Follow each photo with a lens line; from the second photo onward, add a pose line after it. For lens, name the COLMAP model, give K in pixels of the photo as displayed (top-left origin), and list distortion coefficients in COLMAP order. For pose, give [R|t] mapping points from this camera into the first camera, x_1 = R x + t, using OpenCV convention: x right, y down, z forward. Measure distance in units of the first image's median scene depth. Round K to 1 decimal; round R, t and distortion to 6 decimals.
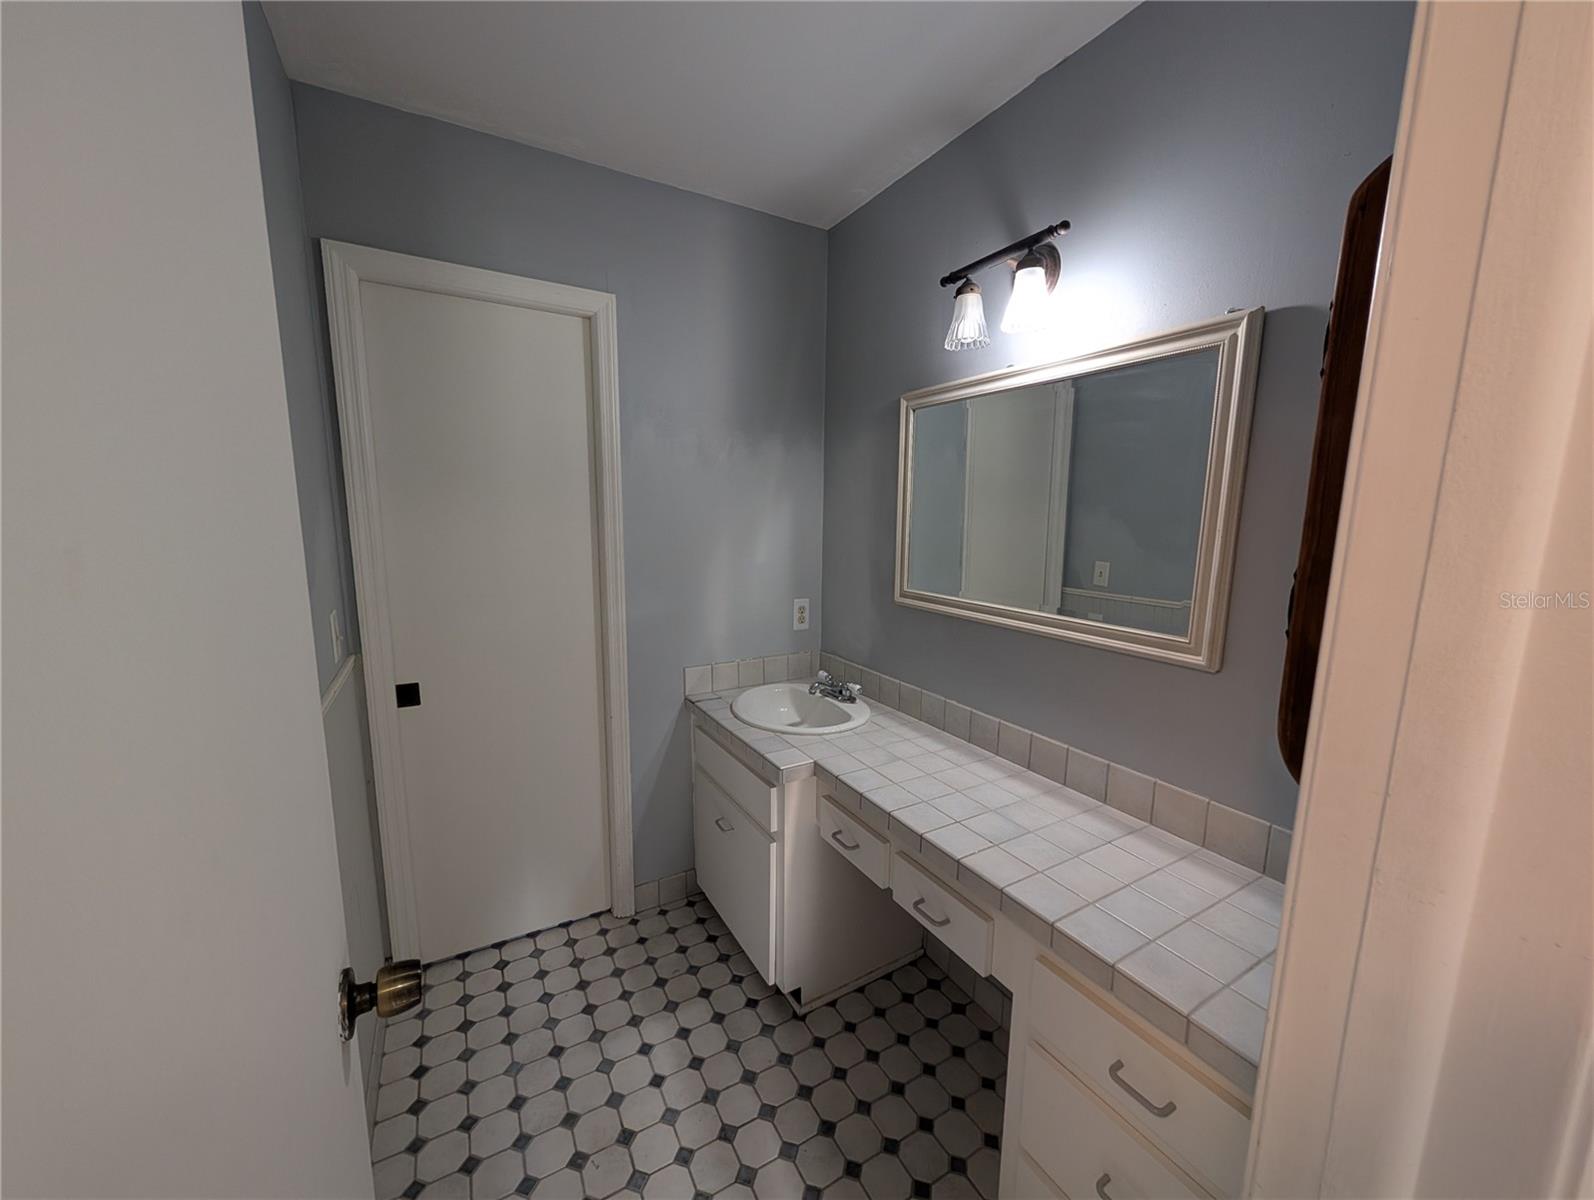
lens RADIAL K [[603.5, 0, 794.2], [0, 603.5, 598.5], [0, 0, 1]] dist [0.001541, 0.000038]
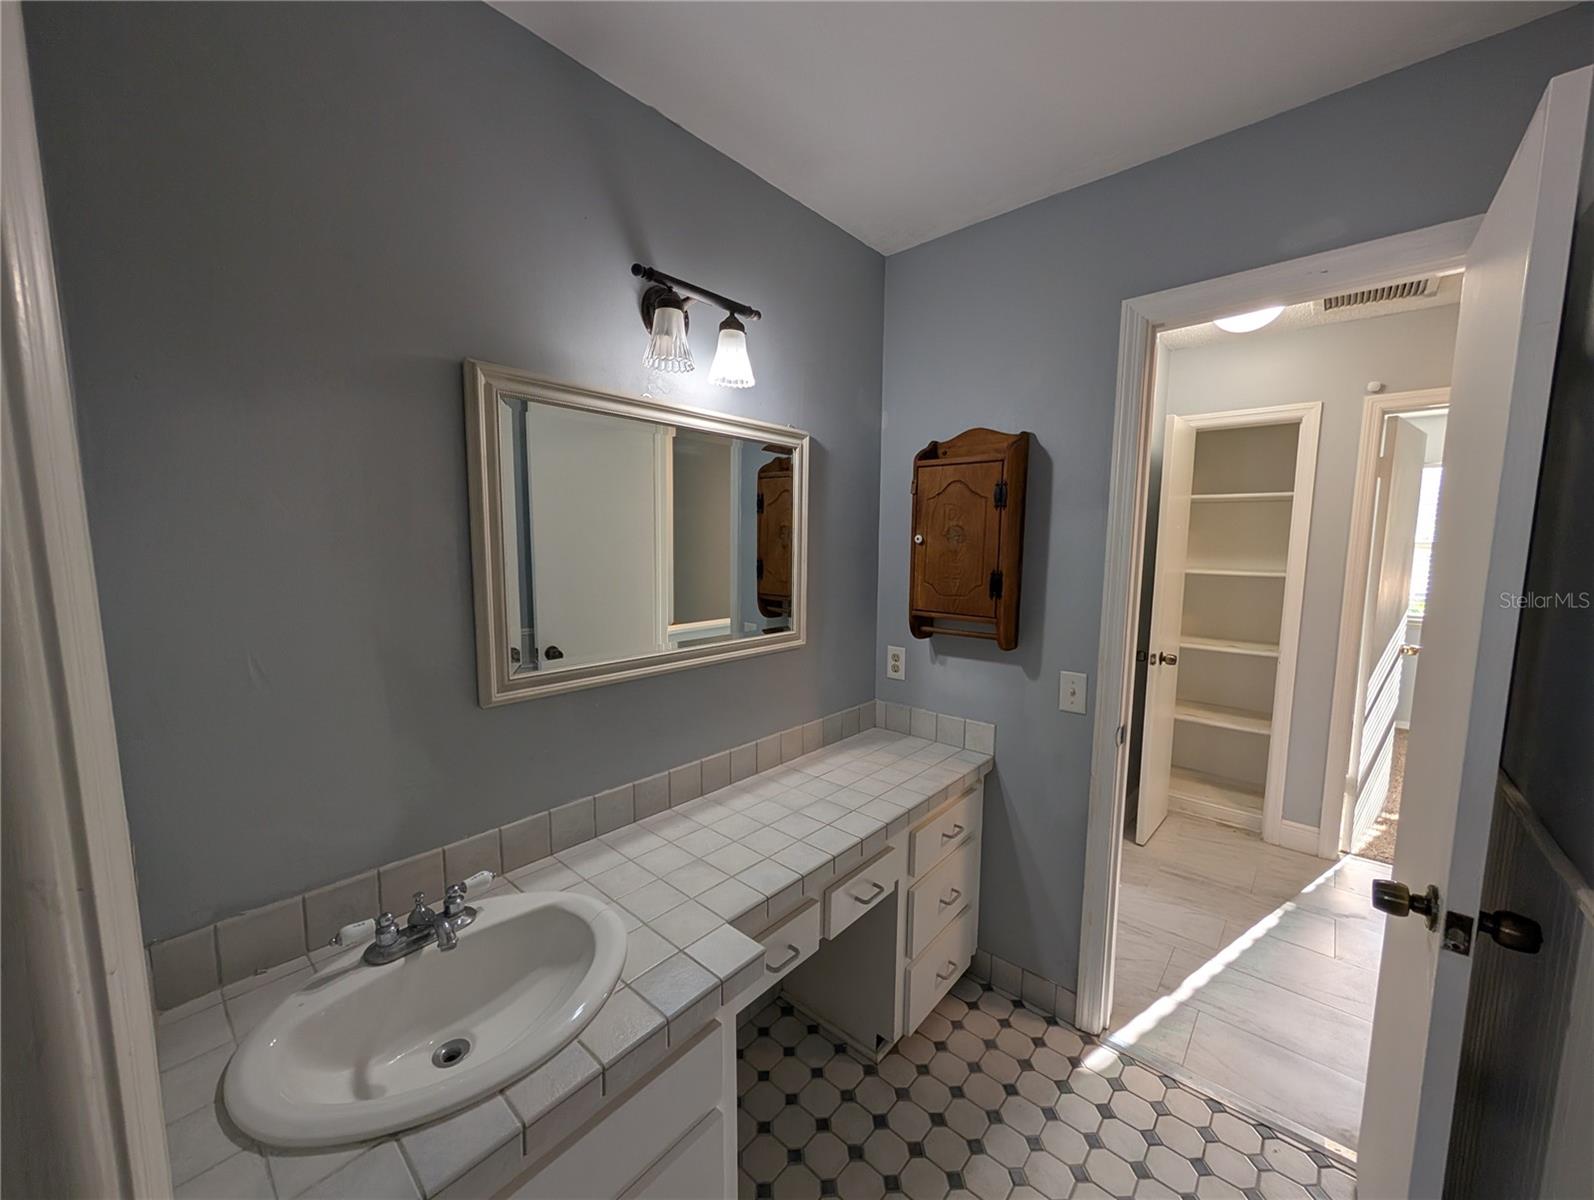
lens RADIAL K [[603.5, 0, 792.2], [0, 603.5, 604.1], [0, 0, 1]] dist [0.001541, 0.000038]
pose [[-0.317177, -0.111348, 0.941807, -0.654365], [0.126486, 0.979245, 0.158371, -0.201966], [-0.939893, 0.169357, -0.296510, 1.185788]]
